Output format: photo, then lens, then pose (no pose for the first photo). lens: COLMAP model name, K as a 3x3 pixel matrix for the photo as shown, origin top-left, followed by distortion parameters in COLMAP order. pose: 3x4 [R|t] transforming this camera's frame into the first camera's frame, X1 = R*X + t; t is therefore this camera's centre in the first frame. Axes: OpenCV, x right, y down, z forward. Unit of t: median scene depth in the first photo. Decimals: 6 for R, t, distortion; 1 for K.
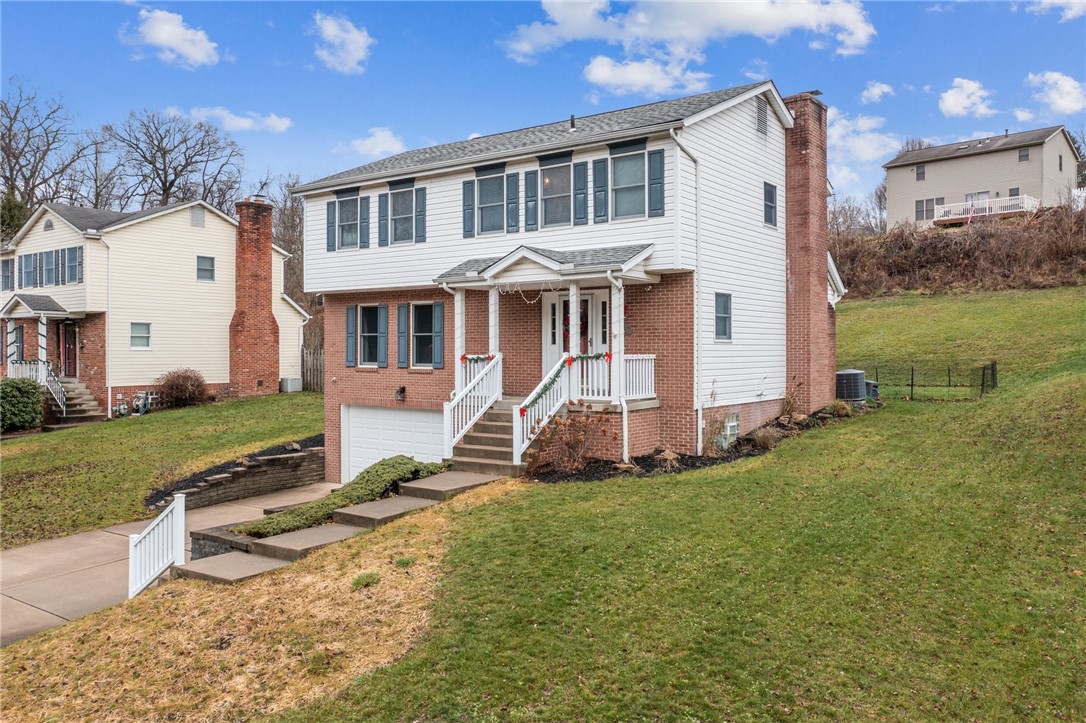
lens RADIAL K [[863.2, 0, 541.7], [0, 863.2, 361.8], [0, 0, 1]] dist [-0.013330, -0.000836]
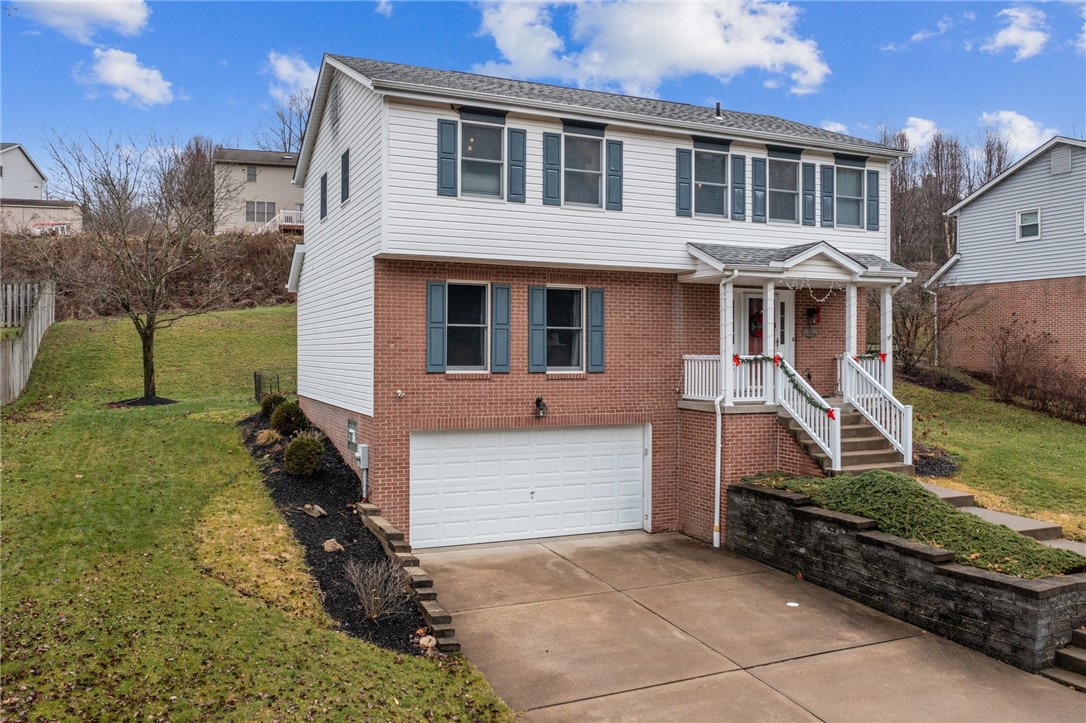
lens RADIAL K [[863.2, 0, 543.4], [0, 863.2, 358.6], [0, 0, 1]] dist [-0.013330, -0.000836]
pose [[0.491627, -0.002742, 0.870802, -0.920313], [0.007489, 0.999971, -0.001080, -0.004842], [-0.870774, 0.007053, 0.491633, 0.730548]]
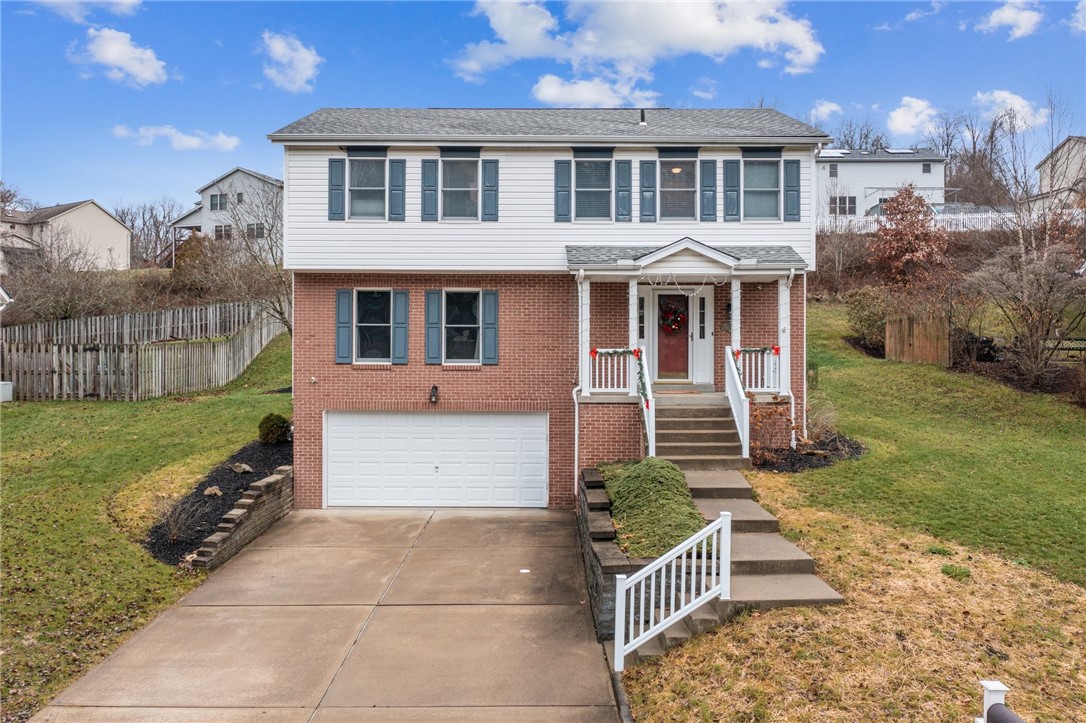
lens RADIAL K [[863.2, 0, 547.5], [0, 863.2, 357.1], [0, 0, 1]] dist [-0.013330, -0.000836]
pose [[0.804134, 0.001531, 0.594446, -0.668801], [0.004486, 0.999953, -0.008645, 0.008867], [-0.594431, 0.009619, 0.804089, 0.279049]]
